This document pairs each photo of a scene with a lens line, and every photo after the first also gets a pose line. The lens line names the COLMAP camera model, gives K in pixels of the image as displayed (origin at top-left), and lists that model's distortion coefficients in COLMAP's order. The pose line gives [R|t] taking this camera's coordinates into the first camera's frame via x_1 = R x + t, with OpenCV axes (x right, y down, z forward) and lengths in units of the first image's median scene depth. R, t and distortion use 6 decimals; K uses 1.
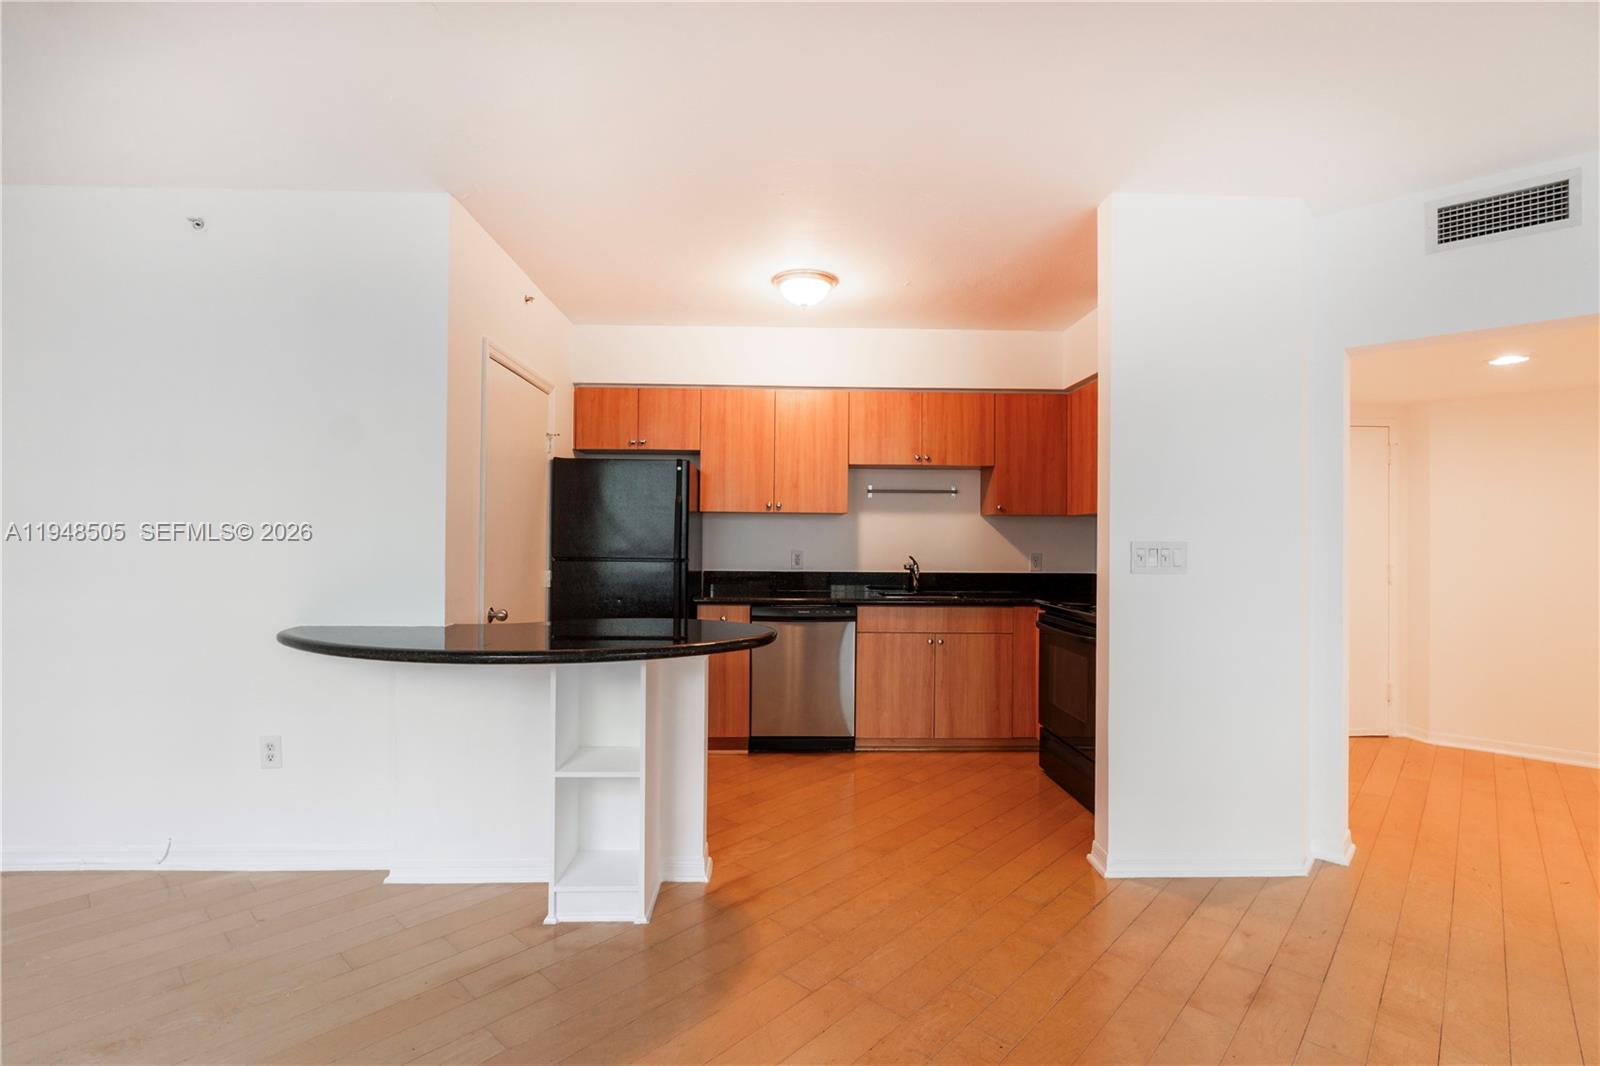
lens RADIAL K [[737.3, 0, 800.6], [0, 737.3, 529.5], [0, 0, 1]] dist [-0.015723, 0.000464]
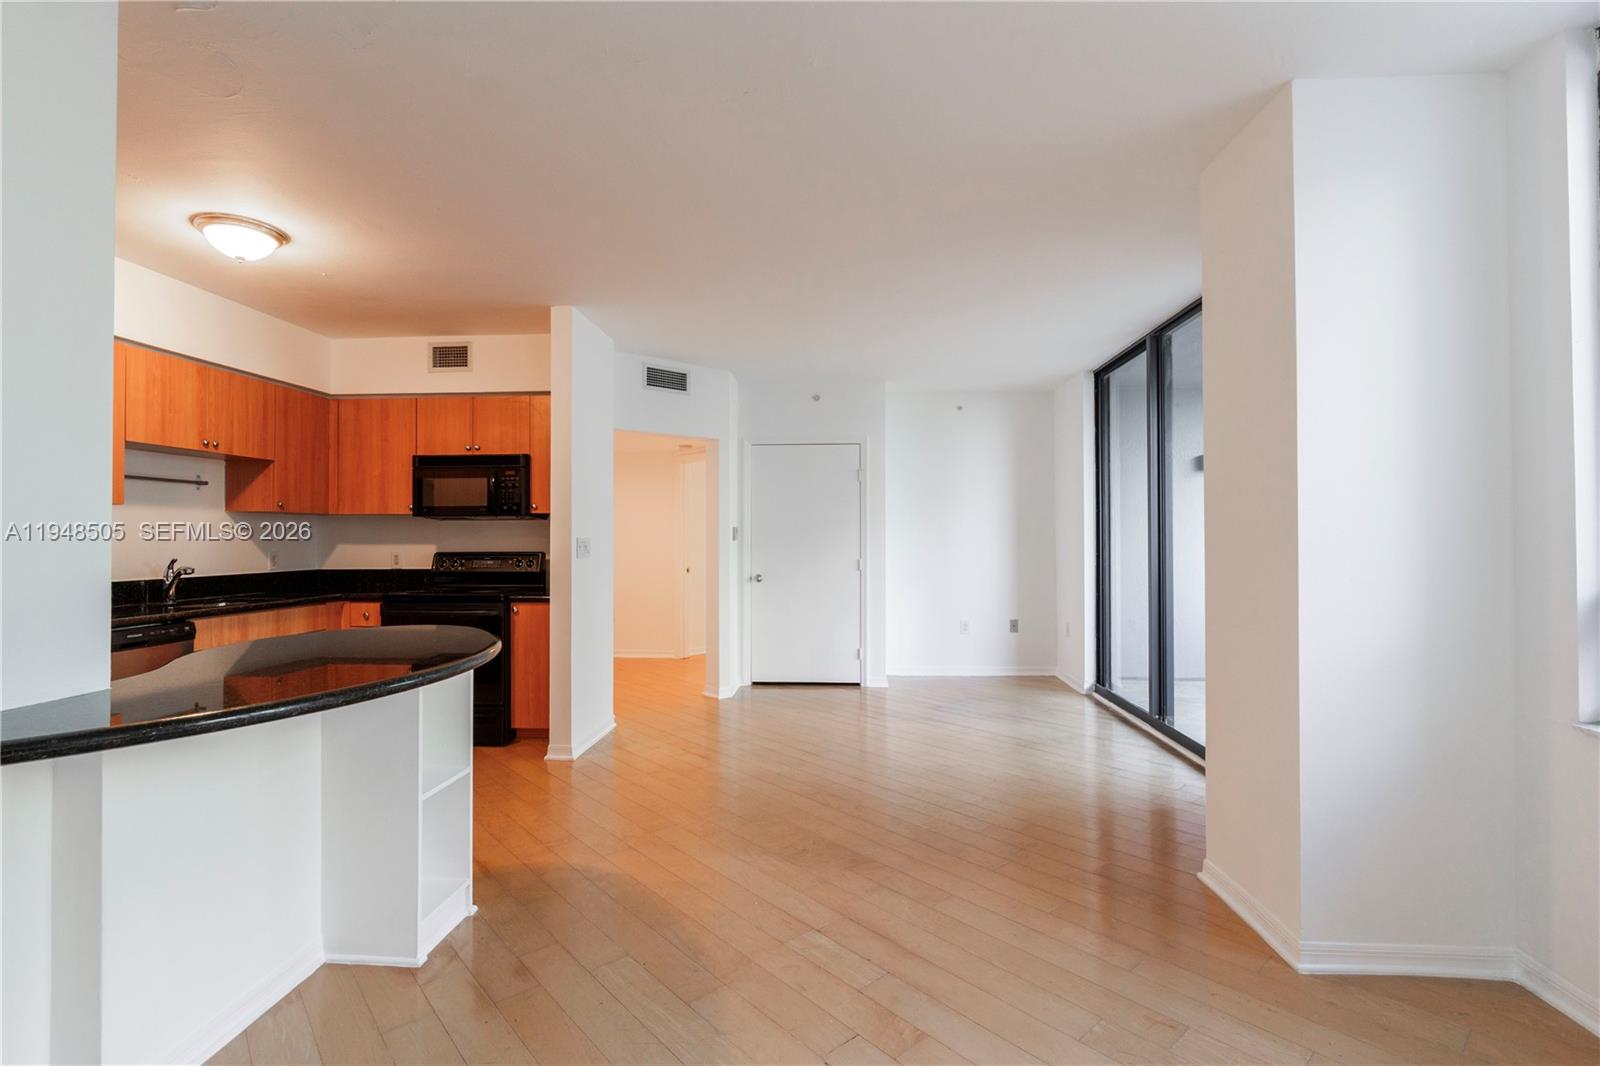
lens RADIAL K [[737.3, 0, 800.9], [0, 737.3, 534.0], [0, 0, 1]] dist [-0.015723, 0.000464]
pose [[0.089542, -0.001823, 0.995981, -0.665876], [-0.009239, 0.999954, 0.002660, -0.000426], [-0.995940, -0.009440, 0.089521, 0.253628]]
